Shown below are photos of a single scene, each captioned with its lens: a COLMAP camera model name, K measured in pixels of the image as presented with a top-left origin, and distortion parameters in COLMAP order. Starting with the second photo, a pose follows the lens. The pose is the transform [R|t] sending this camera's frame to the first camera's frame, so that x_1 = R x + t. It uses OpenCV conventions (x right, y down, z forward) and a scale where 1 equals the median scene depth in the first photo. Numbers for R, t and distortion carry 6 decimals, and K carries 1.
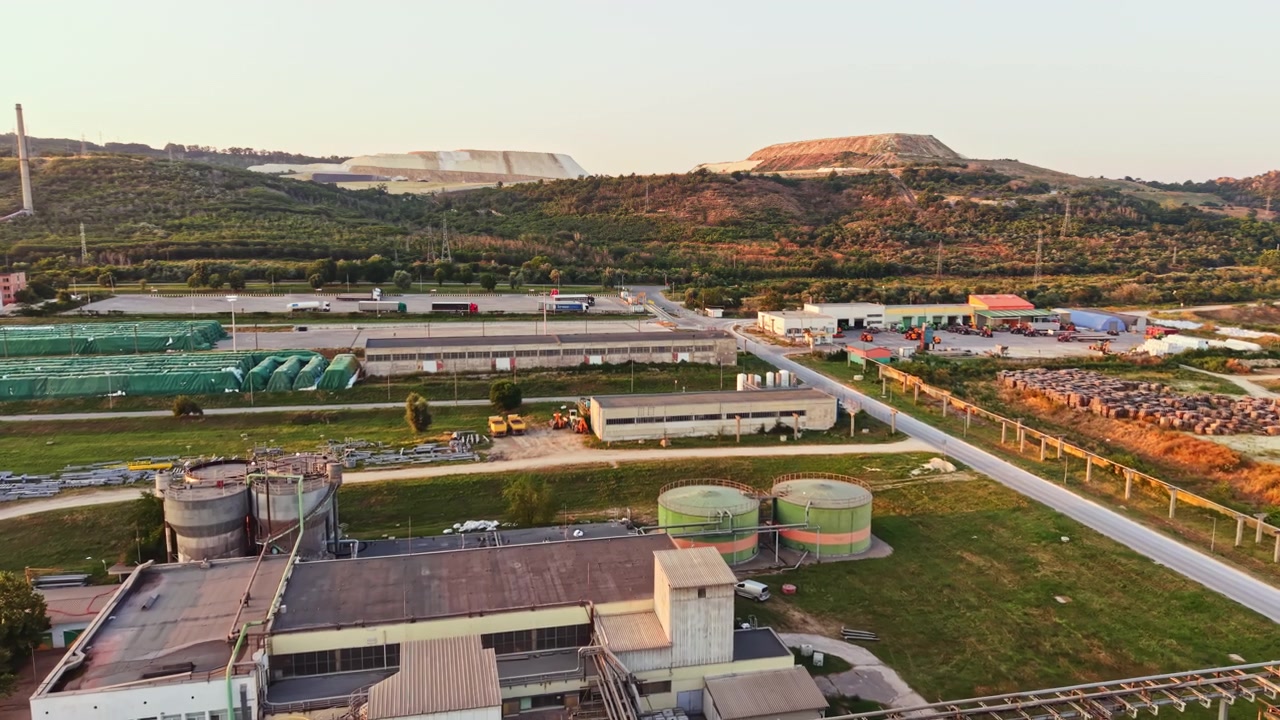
lens RADIAL K [[902.6, 0, 636.9], [0, 902.6, 358.3], [0, 0, 1]] dist [-0.009399, -0.002805]
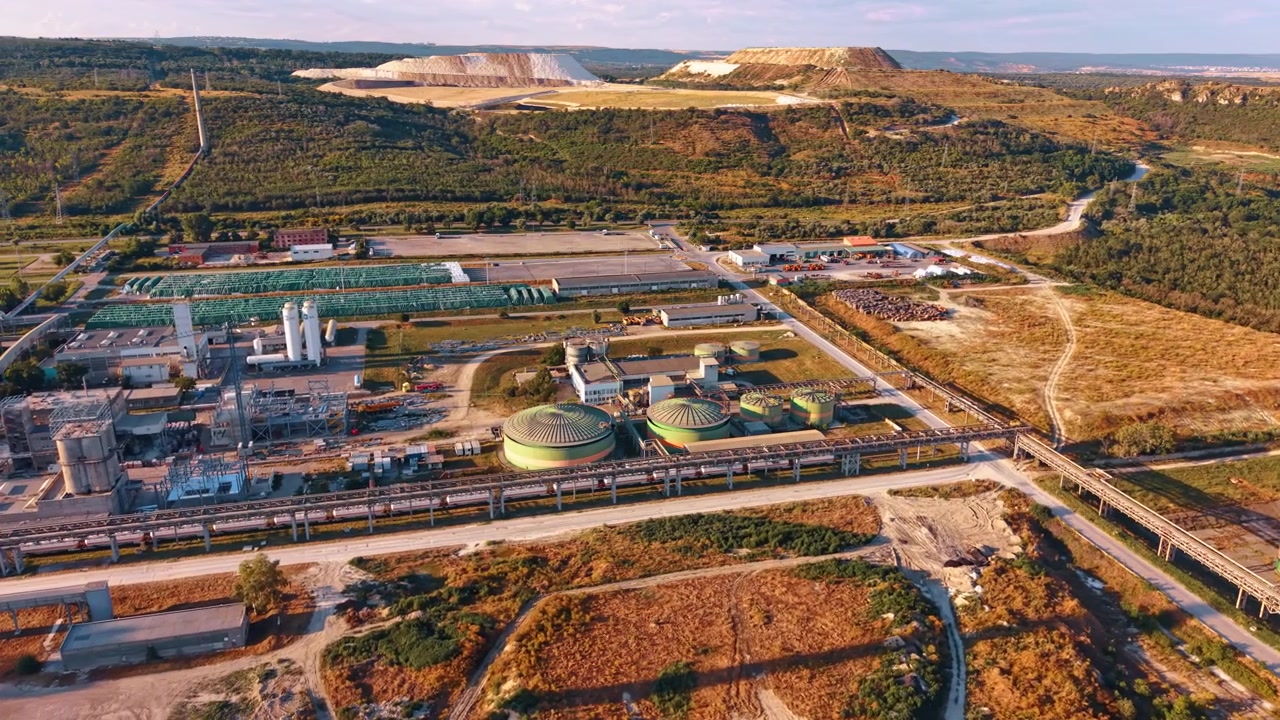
lens RADIAL K [[902.6, 0, 641.3], [0, 902.6, 361.1], [0, 0, 1]] dist [-0.009399, -0.002805]
pose [[0.999513, -0.014438, 0.027664, -0.058926], [0.009747, 0.986619, 0.162749, -0.074543], [-0.029644, -0.162400, 0.986280, -0.504101]]
